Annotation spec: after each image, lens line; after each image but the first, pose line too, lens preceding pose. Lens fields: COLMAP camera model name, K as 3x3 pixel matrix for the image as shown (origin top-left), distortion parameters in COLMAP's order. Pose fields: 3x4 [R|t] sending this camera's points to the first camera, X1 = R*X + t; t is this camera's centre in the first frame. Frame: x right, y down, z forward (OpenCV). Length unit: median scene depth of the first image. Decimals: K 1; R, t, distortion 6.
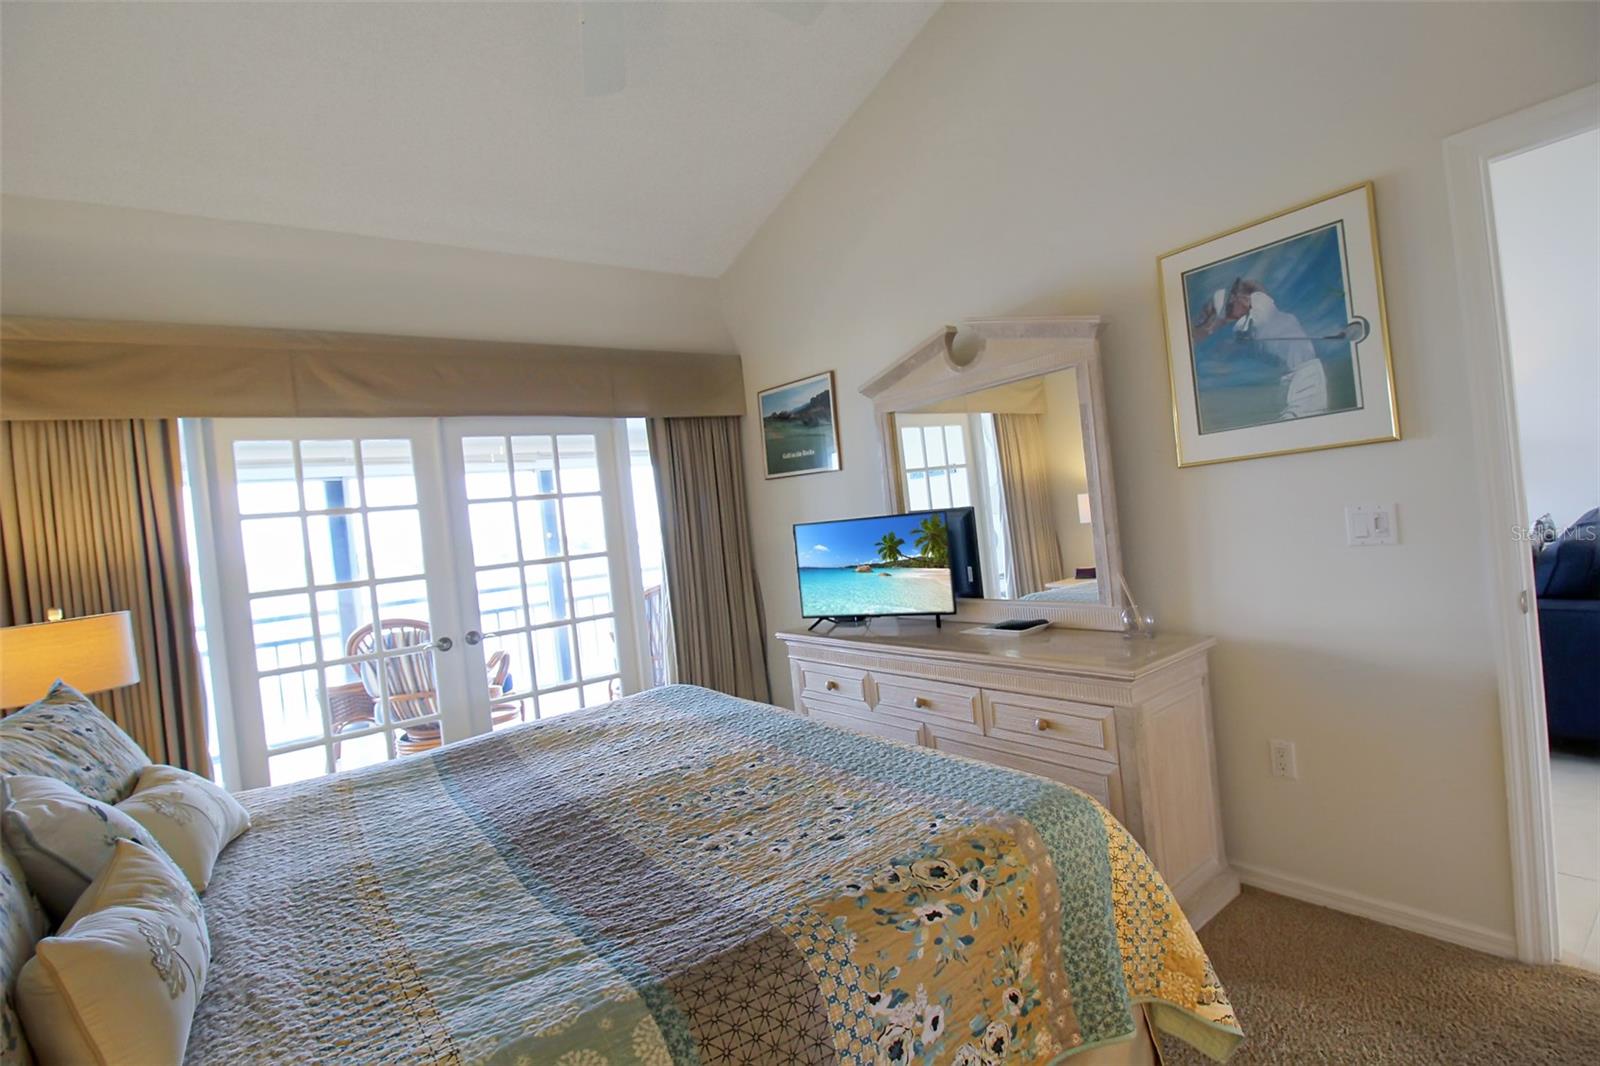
lens RADIAL K [[750.0, 0, 805.3], [0, 750.0, 531.5], [0, 0, 1]] dist [0.002076, -0.013834]
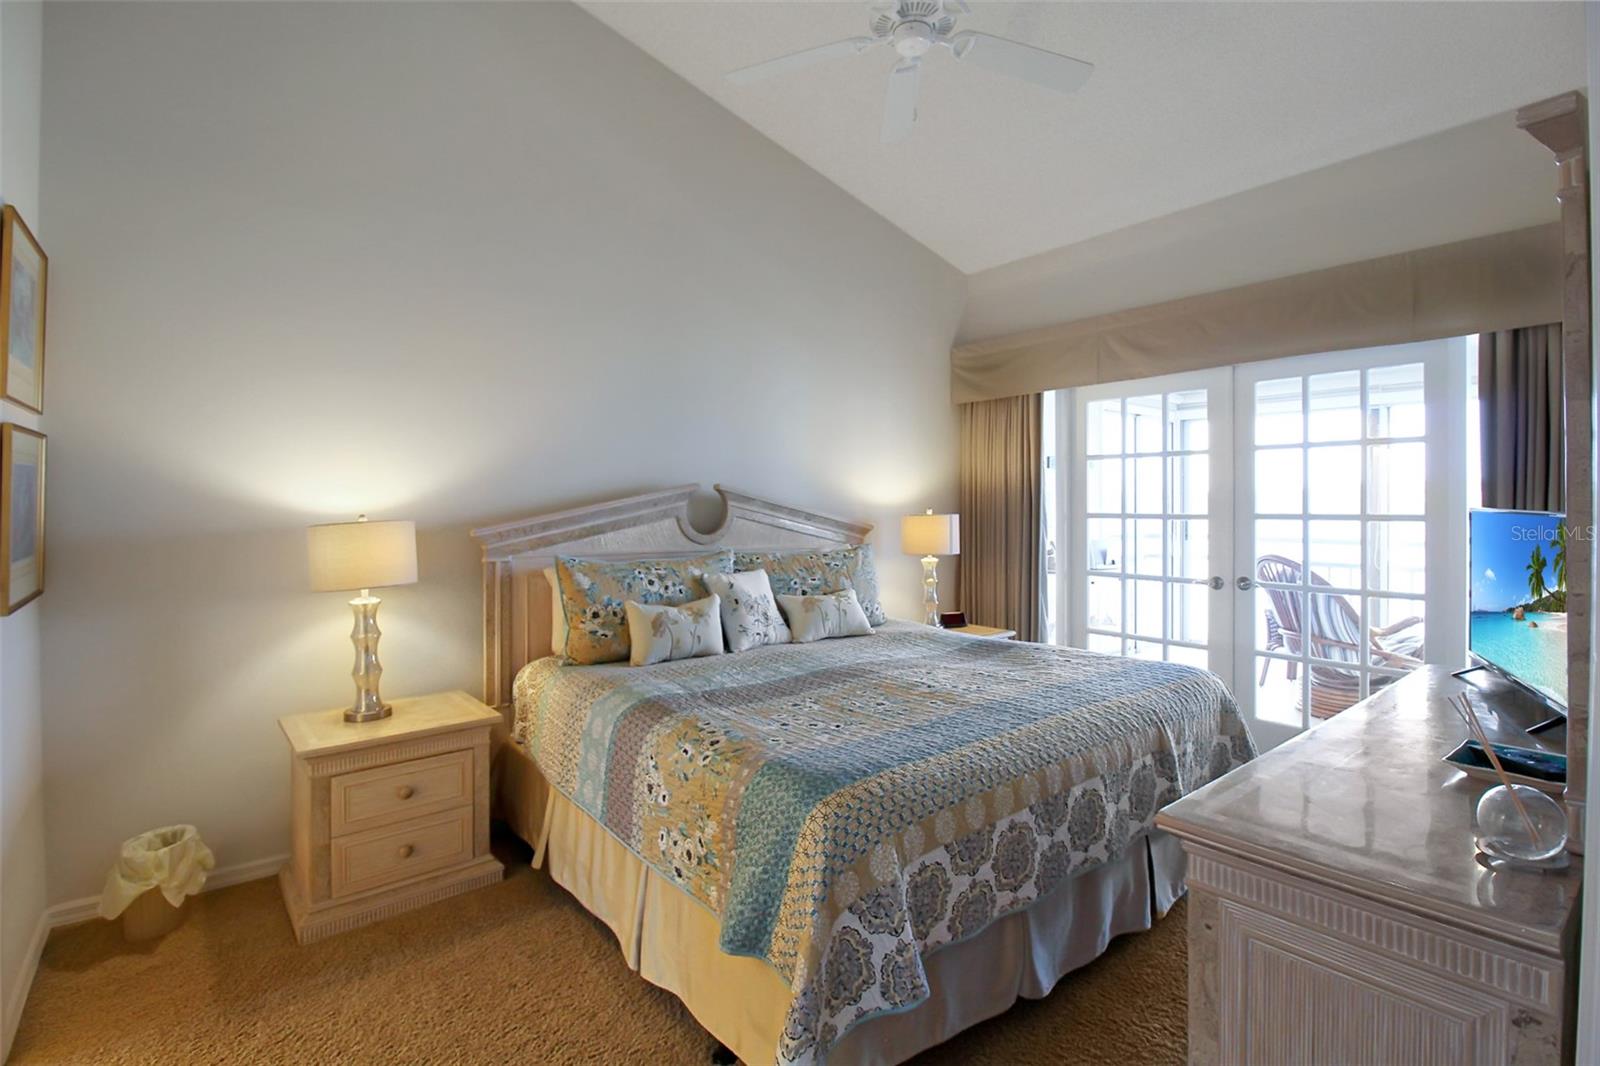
lens RADIAL K [[772.6, 0, 799.5], [0, 772.6, 512.2], [0, 0, 1]] dist [0.021700, -0.021187]
pose [[-0.004705, 0.117953, -0.993008, 0.598589], [-0.008952, 0.992974, 0.117992, -0.072889], [0.999949, 0.009445, -0.003616, 0.413330]]
